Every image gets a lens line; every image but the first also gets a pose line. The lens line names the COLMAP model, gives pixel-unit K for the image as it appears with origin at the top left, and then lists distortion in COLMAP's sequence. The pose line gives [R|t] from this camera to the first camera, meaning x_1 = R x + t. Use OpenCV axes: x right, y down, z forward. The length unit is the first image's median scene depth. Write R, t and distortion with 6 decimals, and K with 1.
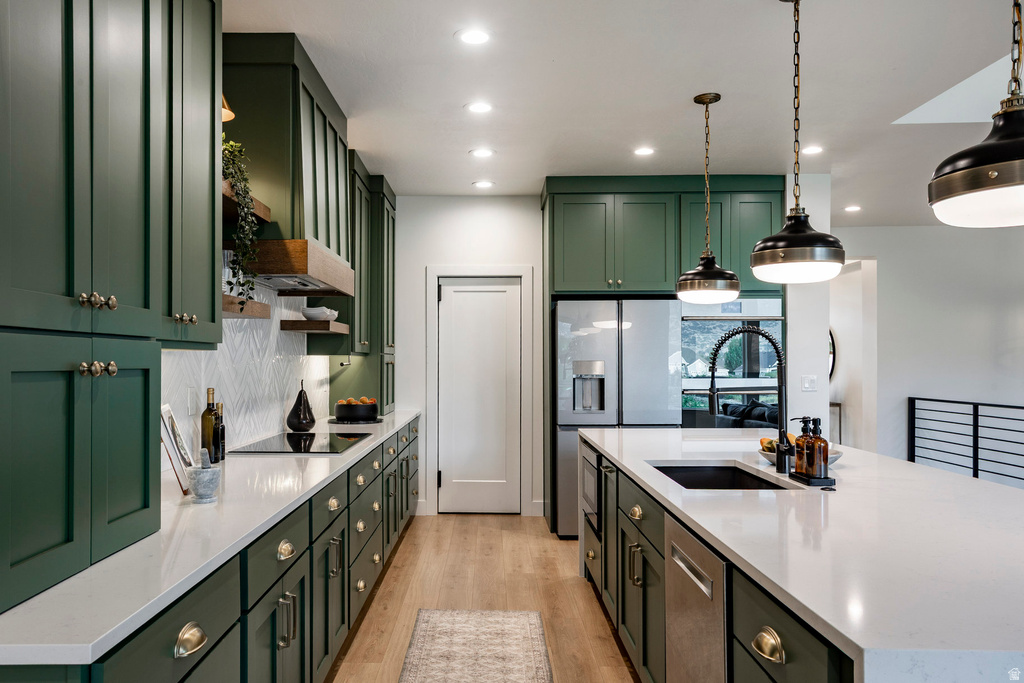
lens RADIAL K [[711.5, 0, 509.4], [0, 711.5, 361.7], [0, 0, 1]] dist [-0.029487, 0.041772]
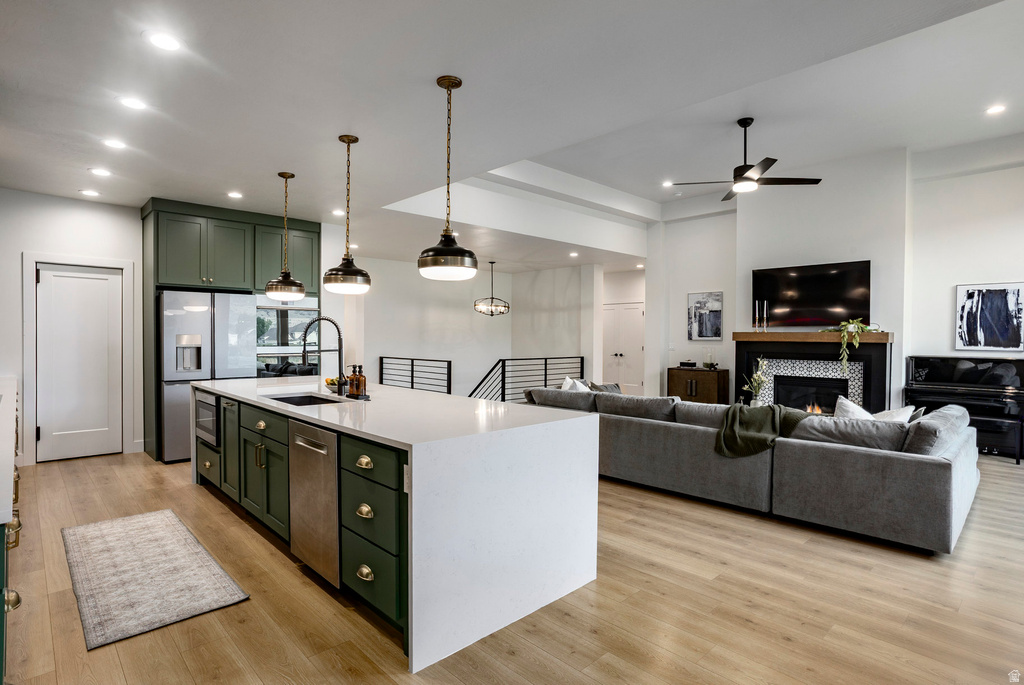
lens RADIAL K [[500.8, 0, 493.7], [0, 500.8, 345.6], [0, 0, 1]] dist [-0.051352, 0.037268]
pose [[0.723462, -0.008664, 0.690310, -0.167659], [-0.005571, 0.999815, 0.018388, -0.001023], [-0.690342, -0.017148, 0.723280, -0.166083]]
